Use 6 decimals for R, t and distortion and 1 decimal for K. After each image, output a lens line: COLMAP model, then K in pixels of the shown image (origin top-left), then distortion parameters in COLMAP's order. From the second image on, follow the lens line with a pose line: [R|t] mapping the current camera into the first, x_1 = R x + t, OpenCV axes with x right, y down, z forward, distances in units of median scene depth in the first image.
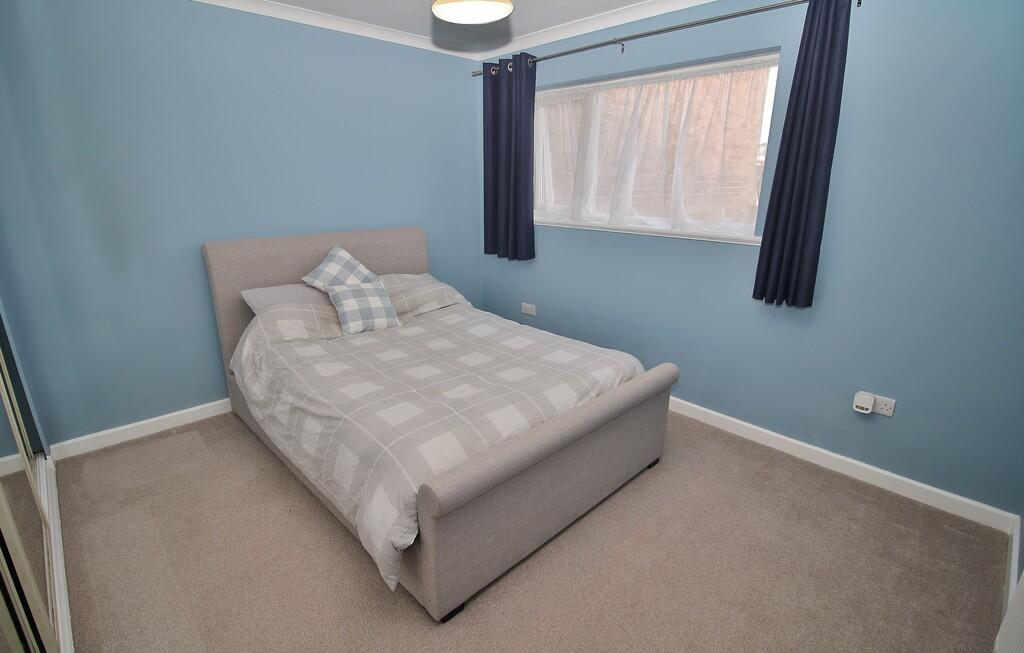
lens RADIAL K [[491.4, 0, 512.0], [0, 491.4, 326.5], [0, 0, 1]] dist [0.000387, -0.000006]
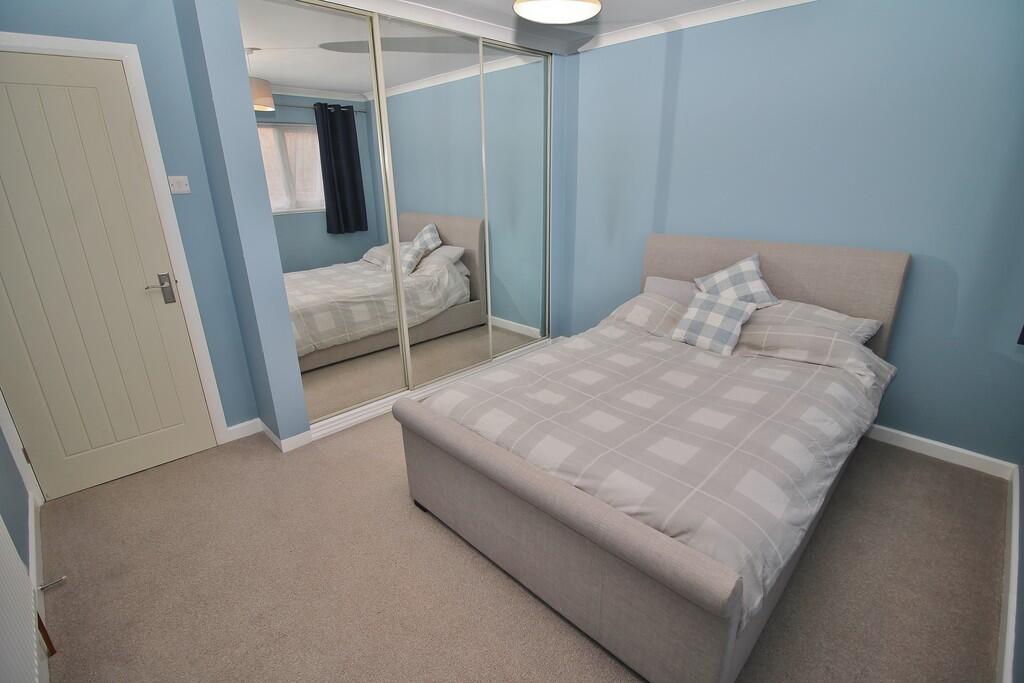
lens RADIAL K [[476.6, 0, 512.0], [0, 476.6, 341.5], [0, 0, 1]] dist [-0.001794, -0.000347]
pose [[0.011025, 0.324887, -0.945688, 0.613690], [-0.274918, 0.910284, 0.309519, -0.198796], [0.961404, 0.256575, 0.099353, 0.612514]]
